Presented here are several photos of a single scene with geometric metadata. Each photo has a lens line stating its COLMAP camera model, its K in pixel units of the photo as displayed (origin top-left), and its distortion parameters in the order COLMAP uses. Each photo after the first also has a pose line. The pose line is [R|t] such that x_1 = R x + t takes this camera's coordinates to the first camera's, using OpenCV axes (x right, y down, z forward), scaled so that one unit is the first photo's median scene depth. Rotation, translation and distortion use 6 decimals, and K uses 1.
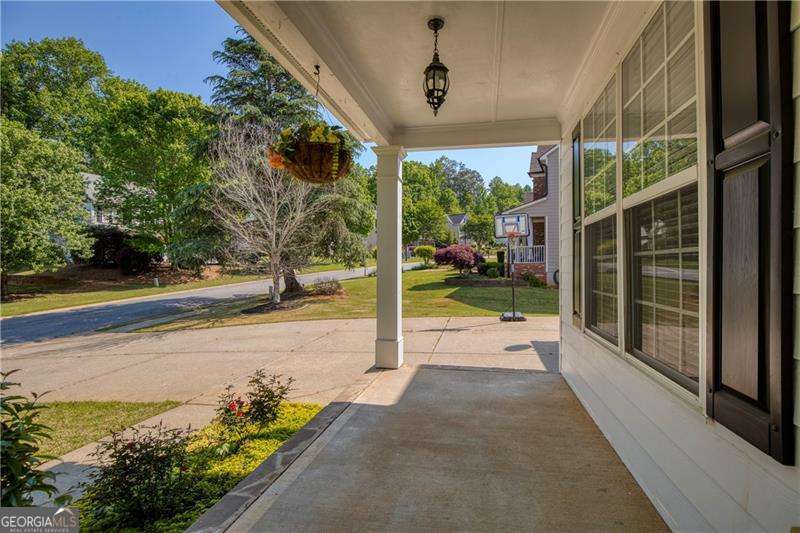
lens RADIAL K [[384.8, 0, 402.2], [0, 384.8, 261.4], [0, 0, 1]] dist [-0.033940, -0.000084]
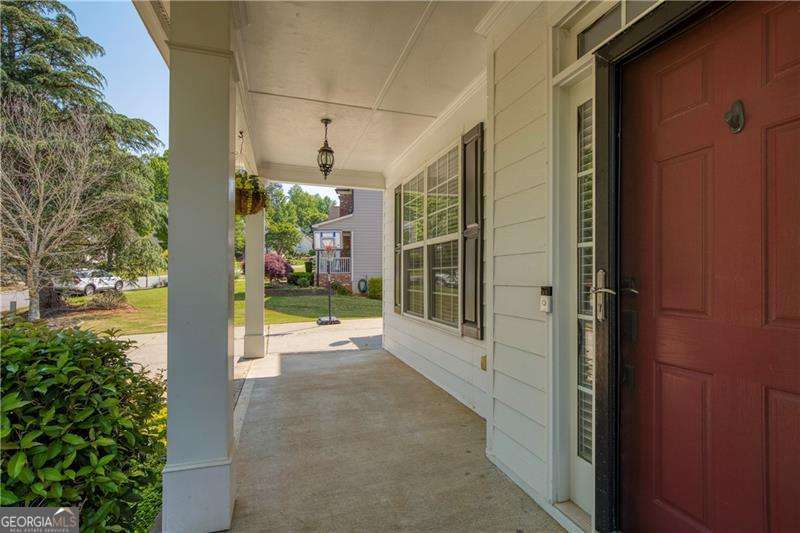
lens RADIAL K [[384.8, 0, 402.2], [0, 384.8, 261.4], [0, 0, 1]] dist [-0.033940, -0.000084]
pose [[0.875880, 0.020497, 0.482094, -0.072076], [-0.007835, 0.999570, -0.028264, 0.000236], [-0.482466, 0.020979, 0.875664, -0.099300]]
